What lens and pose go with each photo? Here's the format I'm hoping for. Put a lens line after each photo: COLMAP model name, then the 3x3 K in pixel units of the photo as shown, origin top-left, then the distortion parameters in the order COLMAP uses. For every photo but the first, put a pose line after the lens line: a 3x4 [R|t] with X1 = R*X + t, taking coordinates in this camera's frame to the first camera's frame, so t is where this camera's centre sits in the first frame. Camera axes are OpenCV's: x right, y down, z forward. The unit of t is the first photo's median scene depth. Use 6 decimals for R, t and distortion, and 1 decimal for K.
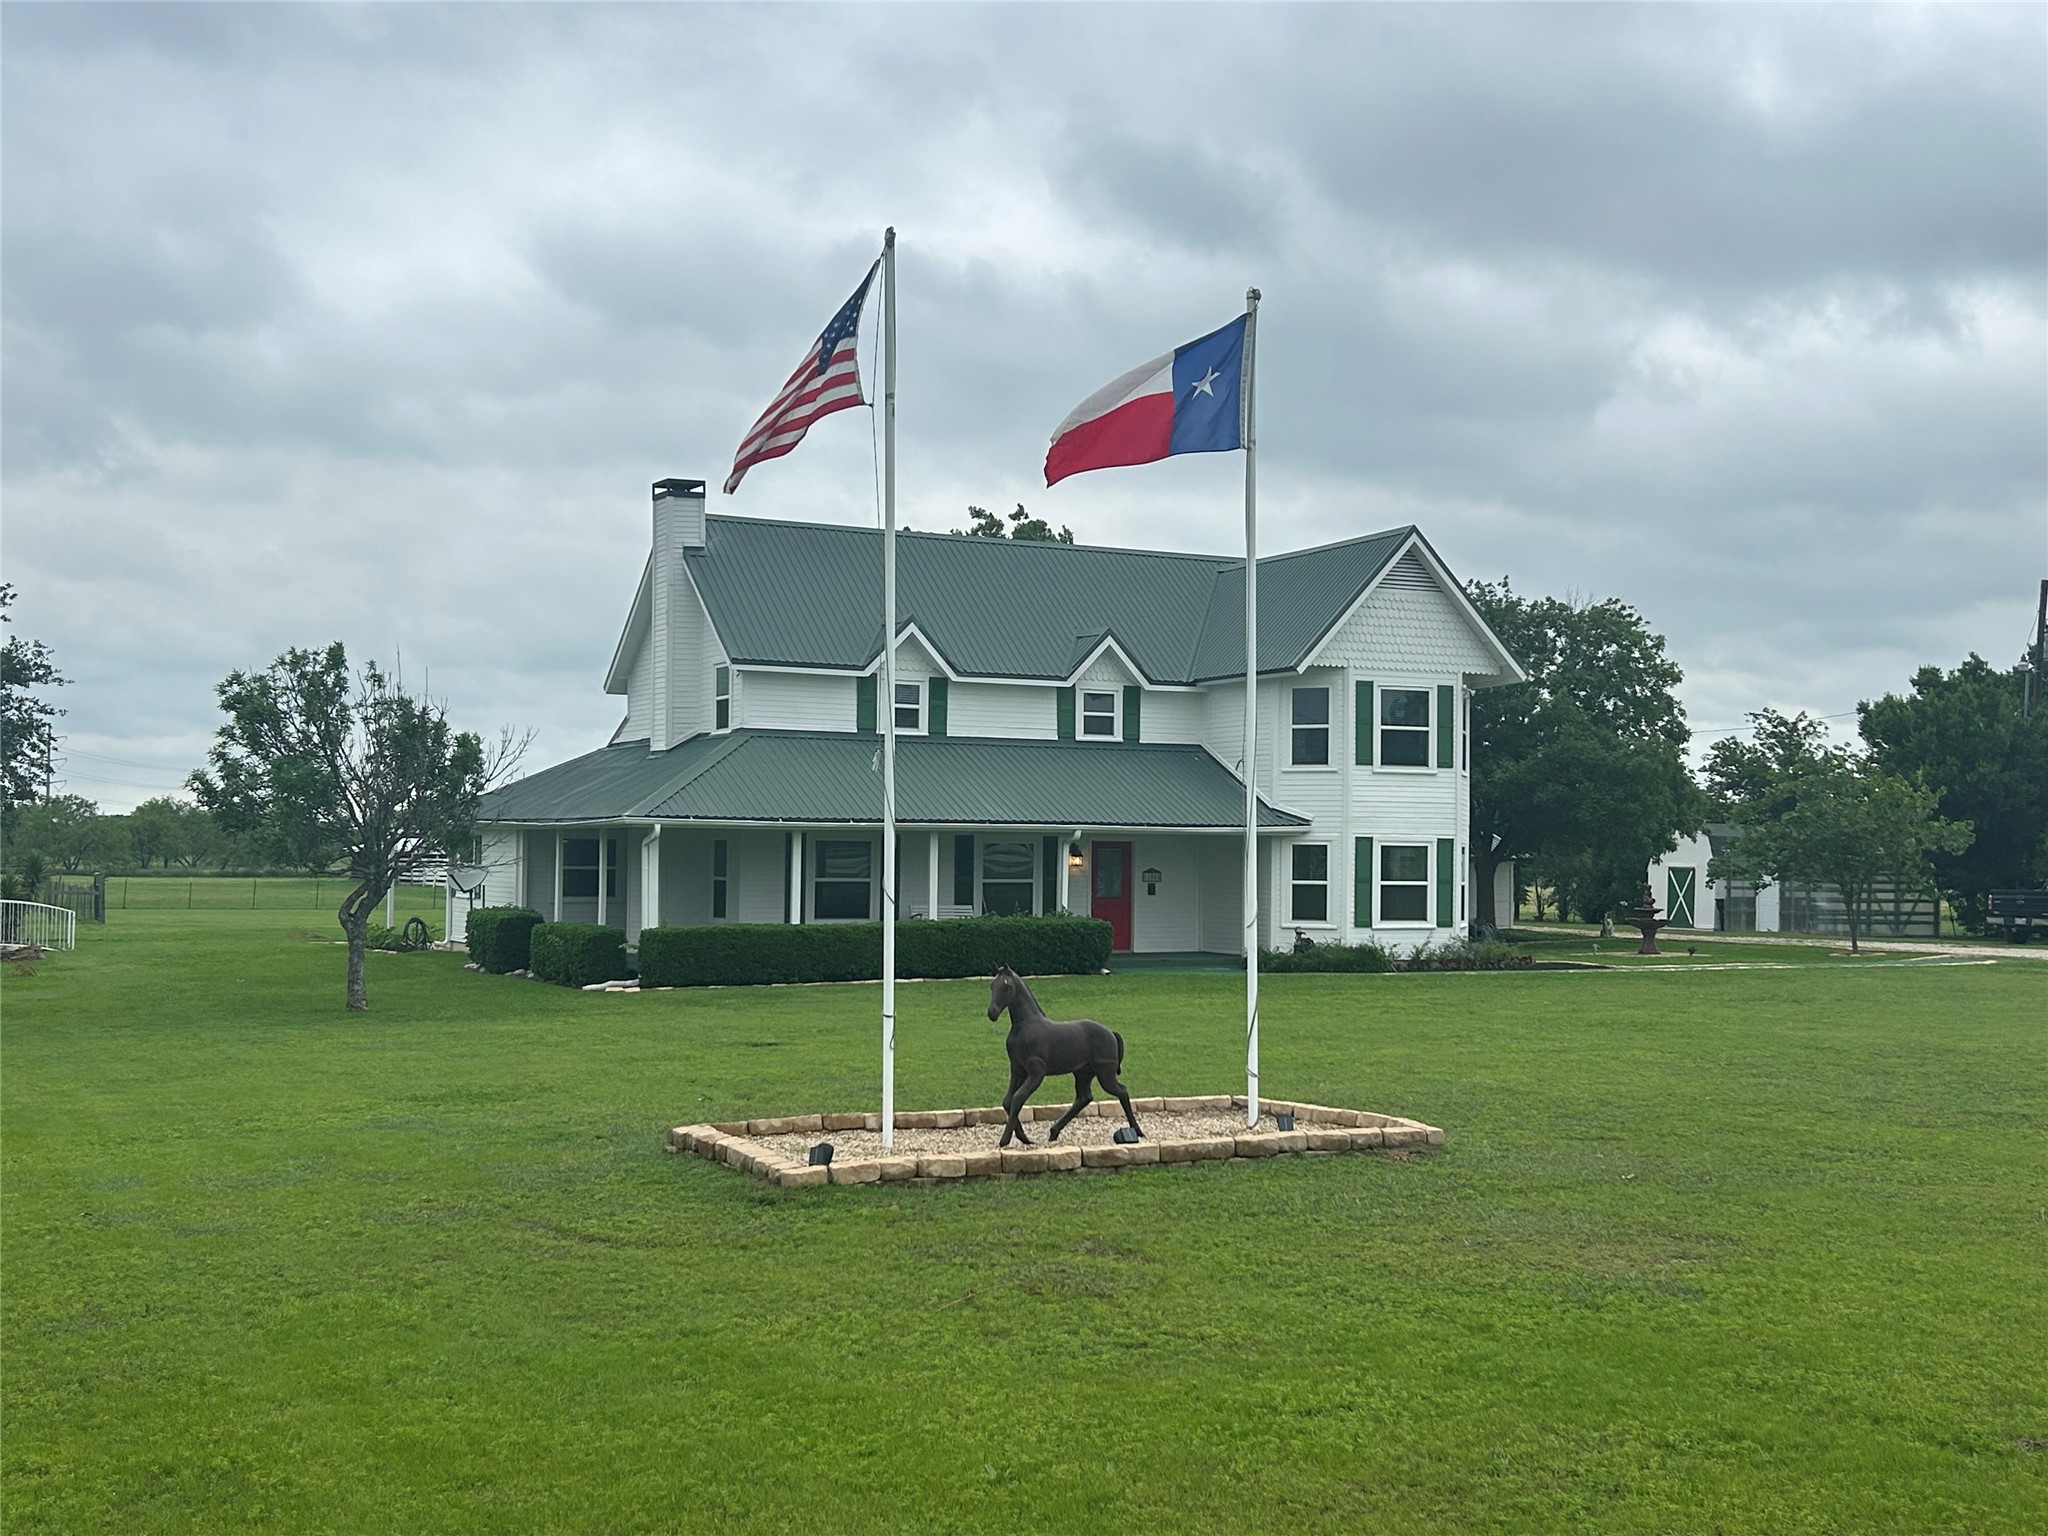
lens RADIAL K [[2297.5, 0, 1020.8], [0, 2297.5, 785.2], [0, 0, 1]] dist [0.033470, 0.000000]
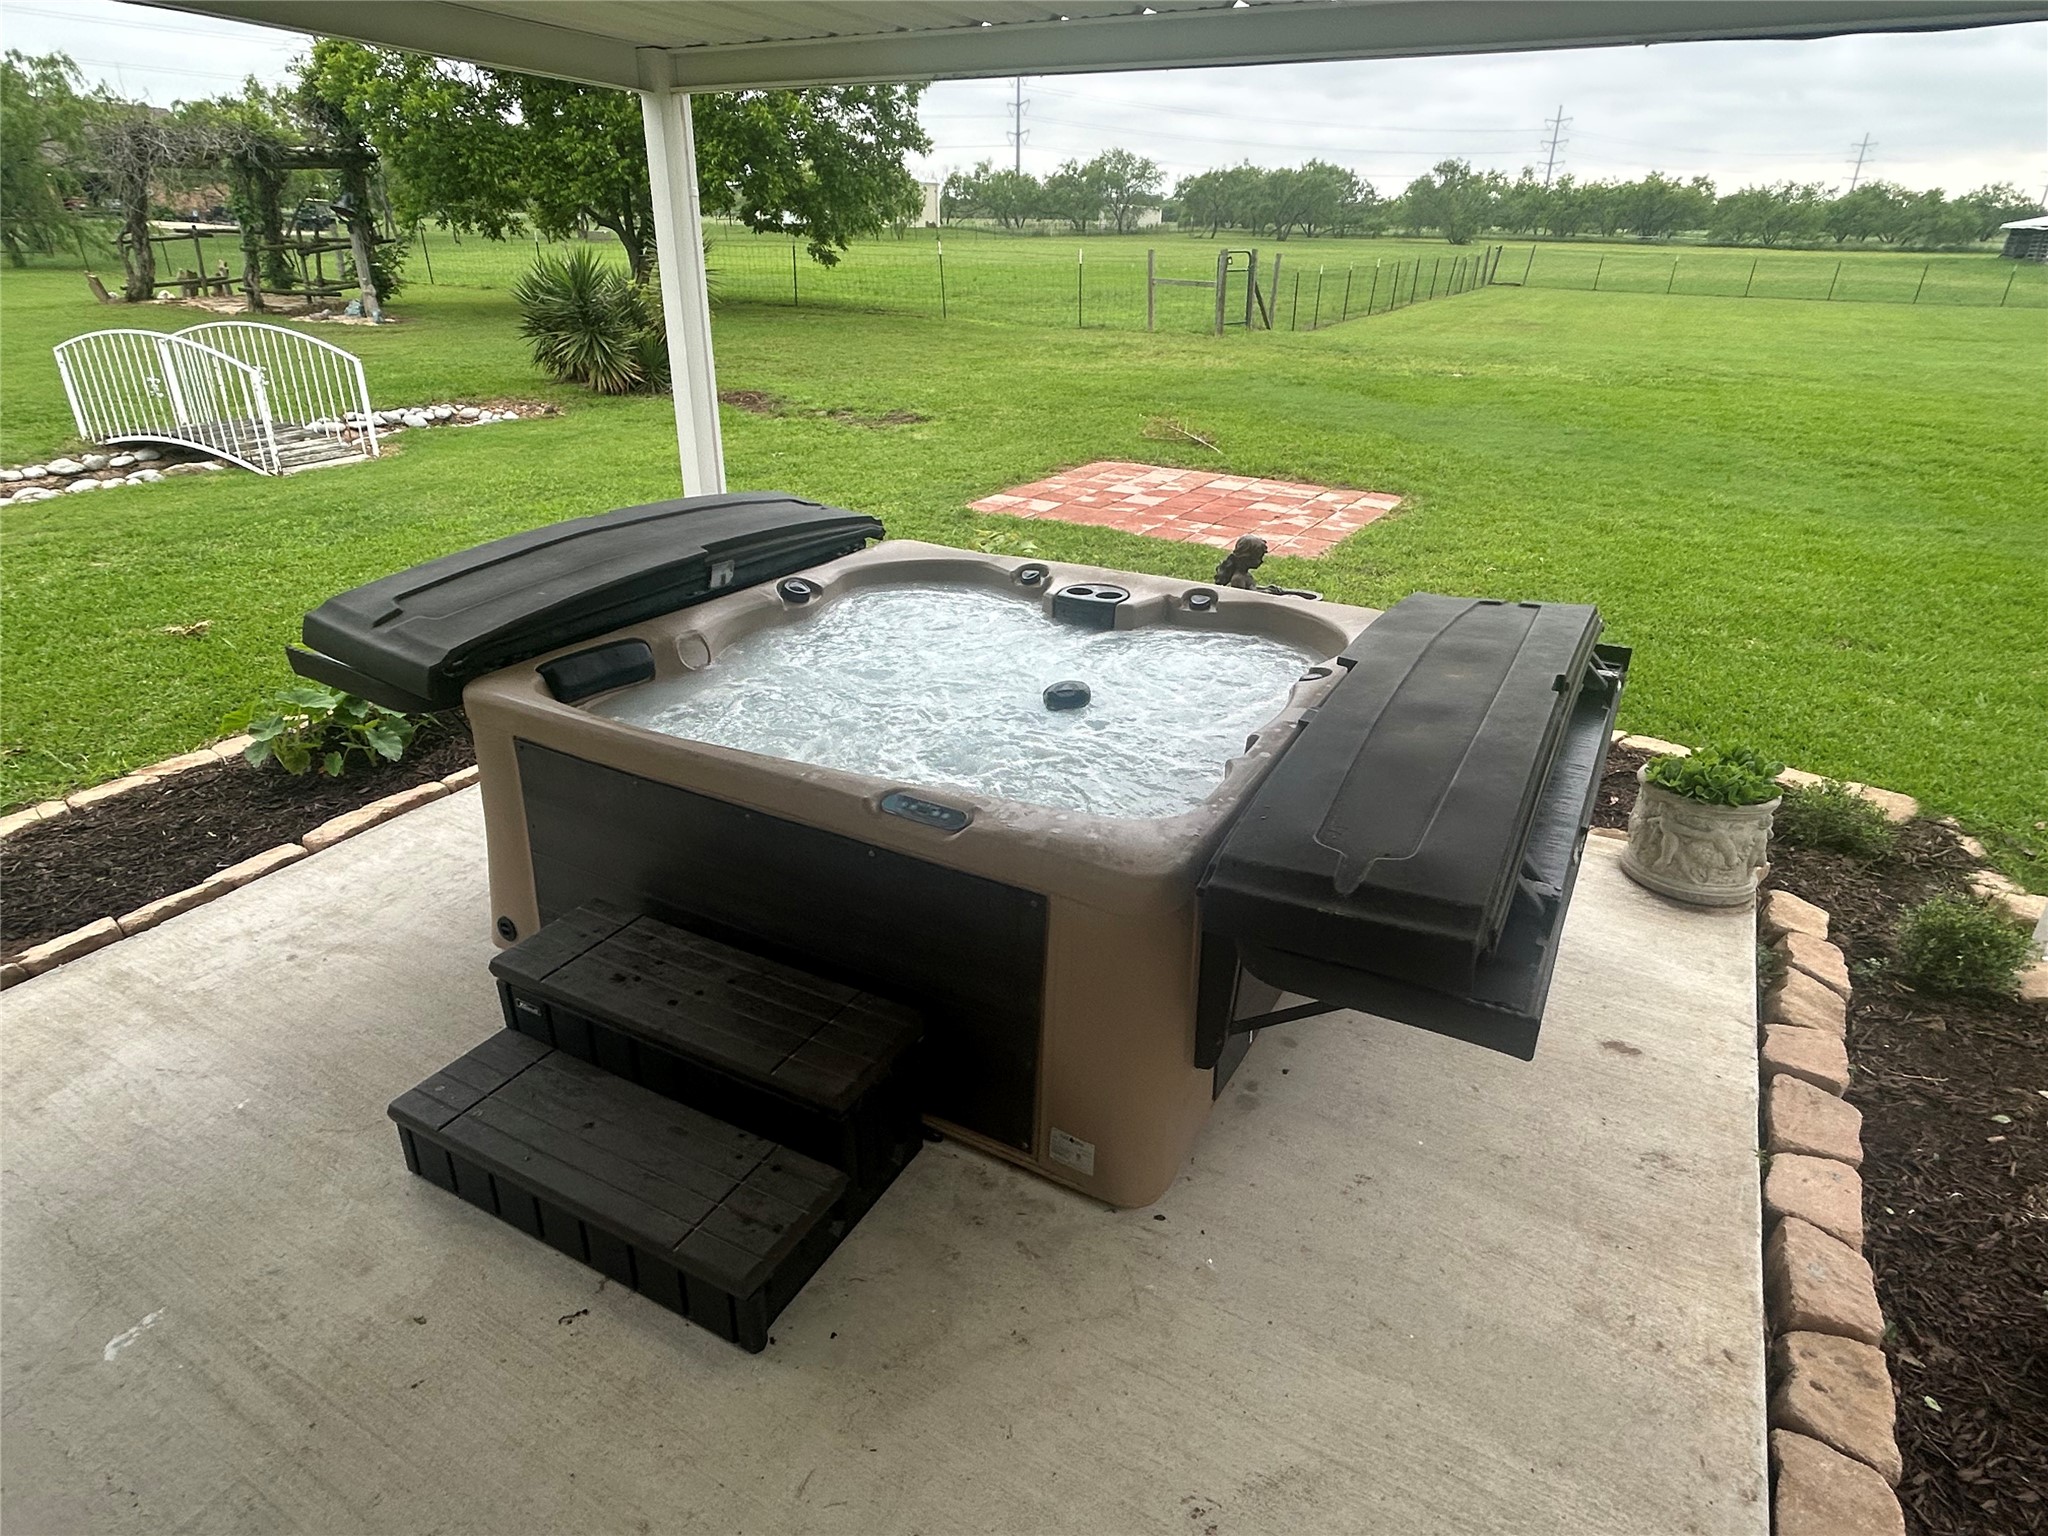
lens RADIAL K [[1181.4, 0, 1023.1], [0, 1181.4, 768.0], [0, 0, 1]] dist [-0.000957, -0.000540]
pose [[0.555450, 0.339166, -0.759238, -0.061836], [0.025557, 0.905645, 0.423266, 0.013252], [0.831157, -0.254506, 0.494373, 0.299784]]
